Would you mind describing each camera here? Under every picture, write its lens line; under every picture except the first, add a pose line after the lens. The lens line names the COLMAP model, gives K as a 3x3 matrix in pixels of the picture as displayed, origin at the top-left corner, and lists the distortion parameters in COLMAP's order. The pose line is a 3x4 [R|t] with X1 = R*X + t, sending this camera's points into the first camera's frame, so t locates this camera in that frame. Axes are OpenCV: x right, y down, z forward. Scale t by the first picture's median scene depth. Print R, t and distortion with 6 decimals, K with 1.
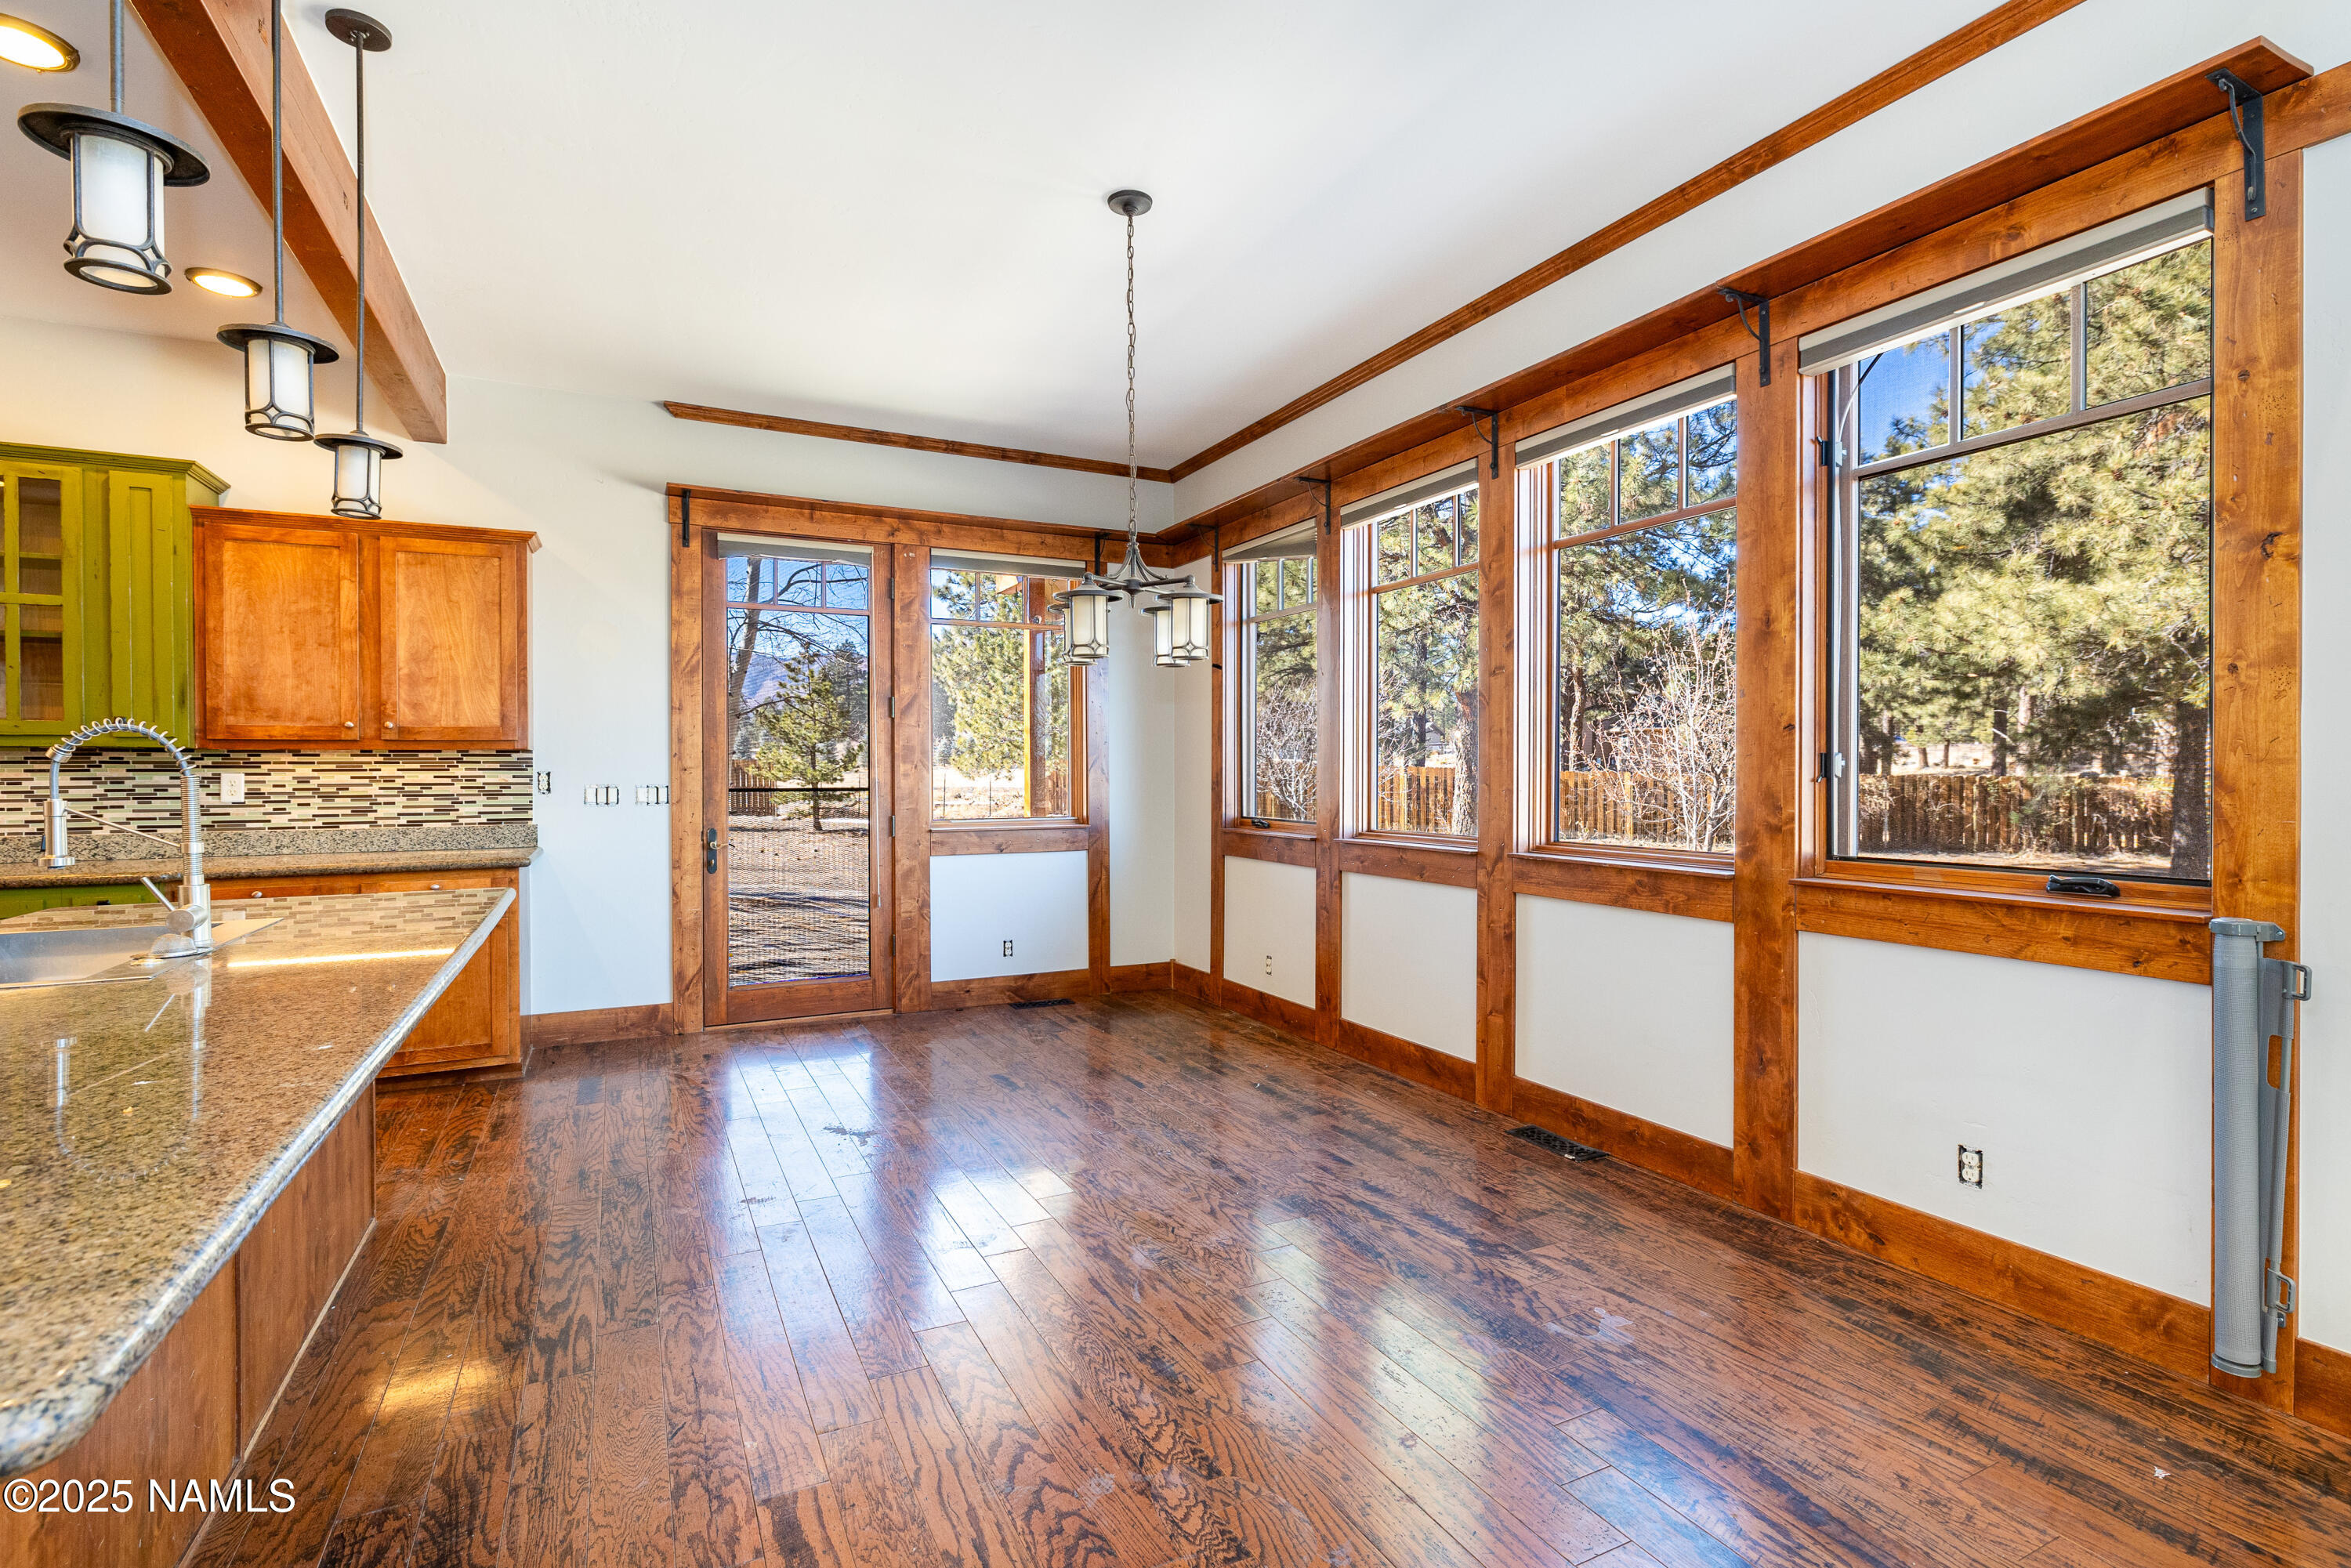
lens RADIAL K [[1084.8, 0, 1180.3], [0, 1084.8, 776.6], [0, 0, 1]] dist [0.003441, 0.000556]
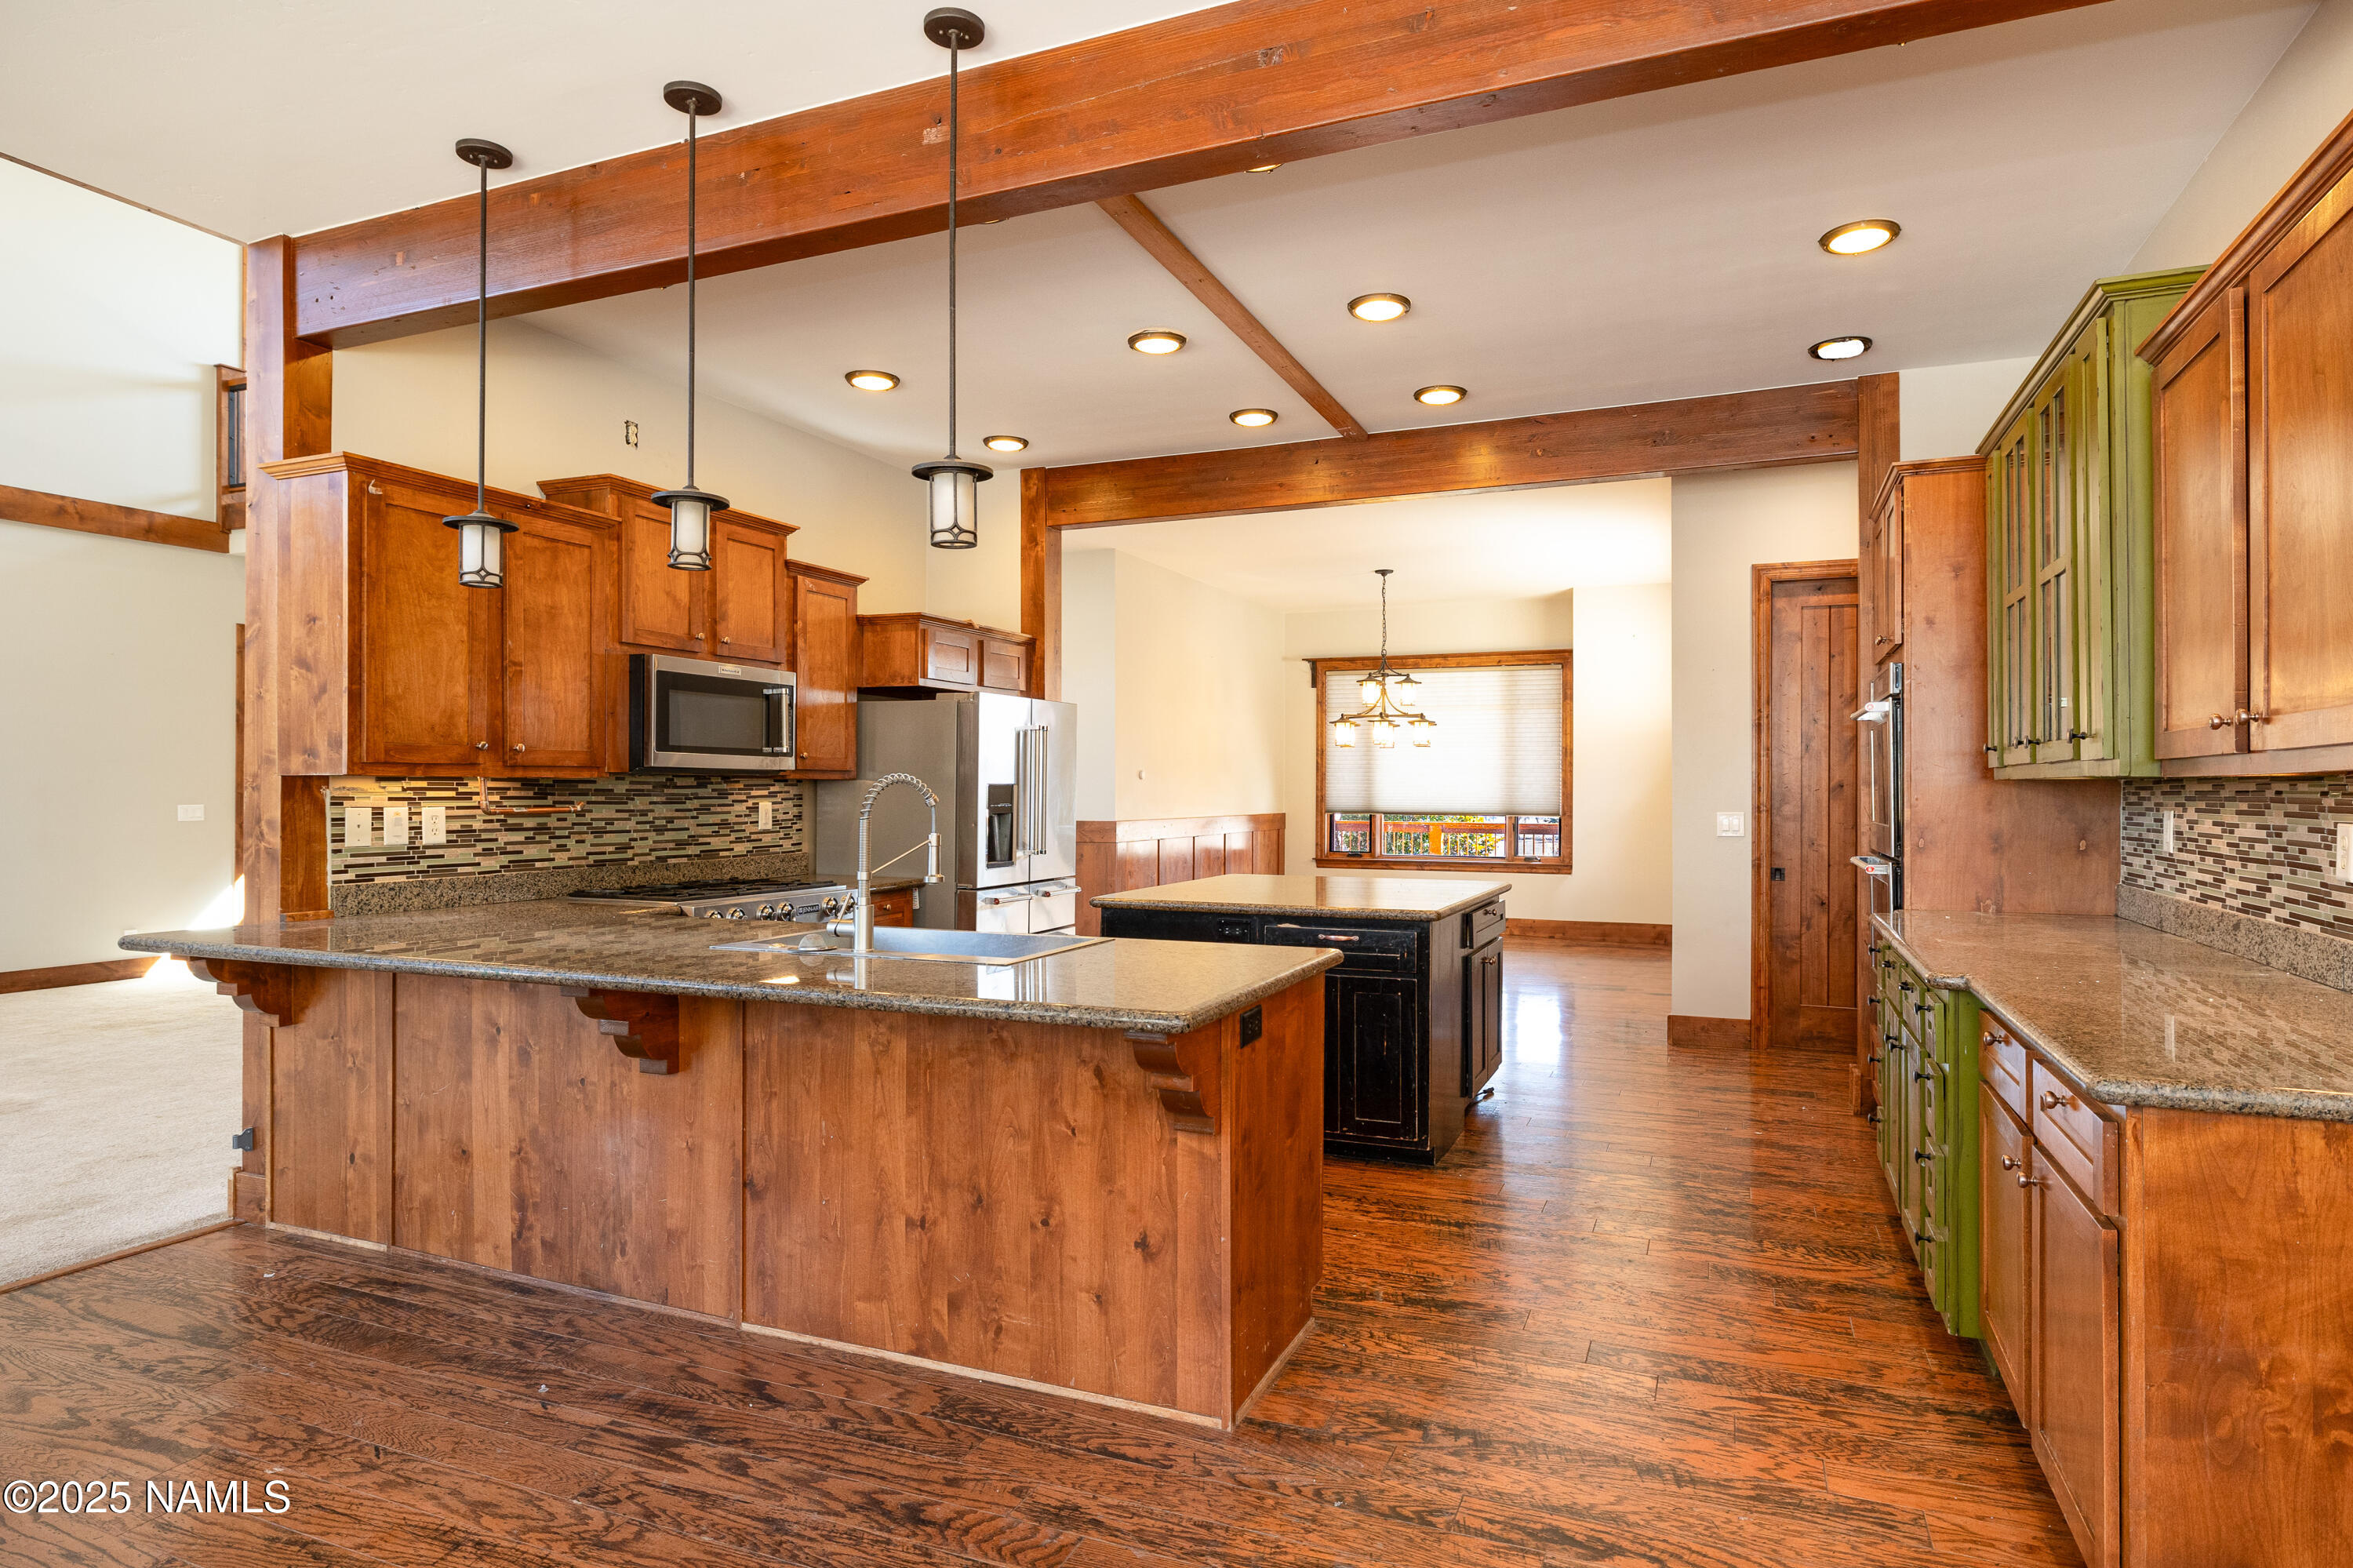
lens RADIAL K [[1219.8, 0, 1189.5], [0, 1219.8, 785.2], [0, 0, 1]] dist [-0.002370, 0.001214]
pose [[-0.736596, 0.000617, -0.676333, -0.094328], [-0.003260, 0.999985, 0.004463, -0.018338], [0.676326, 0.005492, -0.736582, 0.920714]]
